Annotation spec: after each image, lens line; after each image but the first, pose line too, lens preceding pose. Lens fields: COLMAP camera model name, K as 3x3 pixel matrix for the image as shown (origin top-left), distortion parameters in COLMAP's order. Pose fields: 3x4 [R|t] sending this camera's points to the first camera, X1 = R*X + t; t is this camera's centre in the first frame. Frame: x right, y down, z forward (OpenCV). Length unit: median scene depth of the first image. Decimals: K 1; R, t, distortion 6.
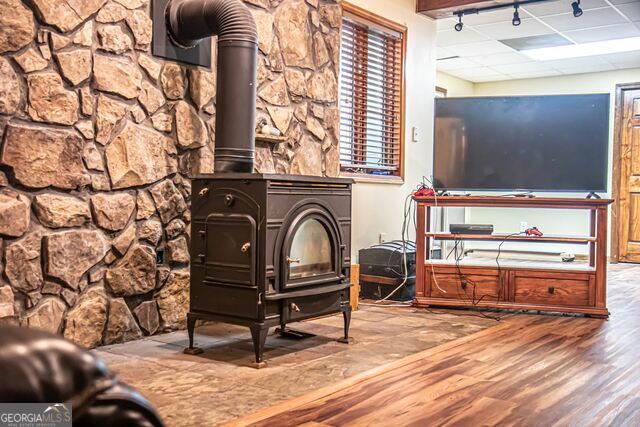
lens RADIAL K [[693.3, 0, 310.5], [0, 693.3, 211.7], [0, 0, 1]] dist [0.001585, 0.166713]
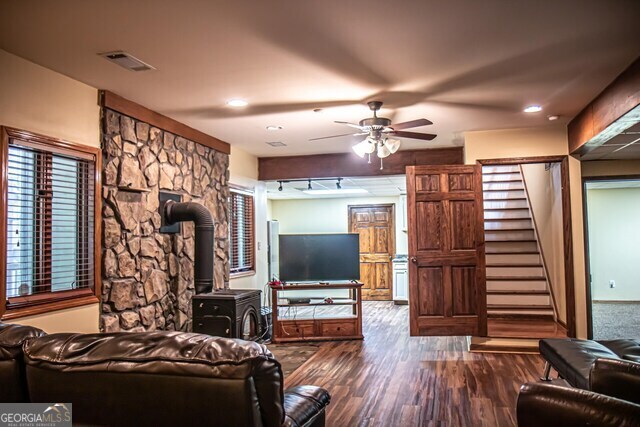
lens RADIAL K [[505.4, 0, 320.0], [0, 505.4, 213.5], [0, 0, 1]] dist [-0.112956, 0.138520]
pose [[0.922247, -0.010526, 0.386459, -0.371057], [0.039521, 0.996959, -0.067157, -0.173675], [-0.384577, 0.077209, 0.919859, -0.505657]]
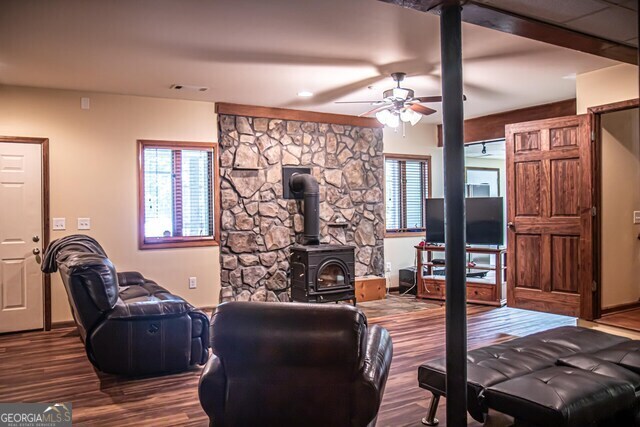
lens RADIAL K [[505.4, 0, 320.0], [0, 505.4, 213.5], [0, 0, 1]] dist [-0.112956, 0.138520]
pose [[0.922890, -0.021103, -0.384485, 0.657254], [0.017015, 0.999757, -0.014030, -0.145685], [0.384688, 0.006406, 0.923025, -0.733520]]
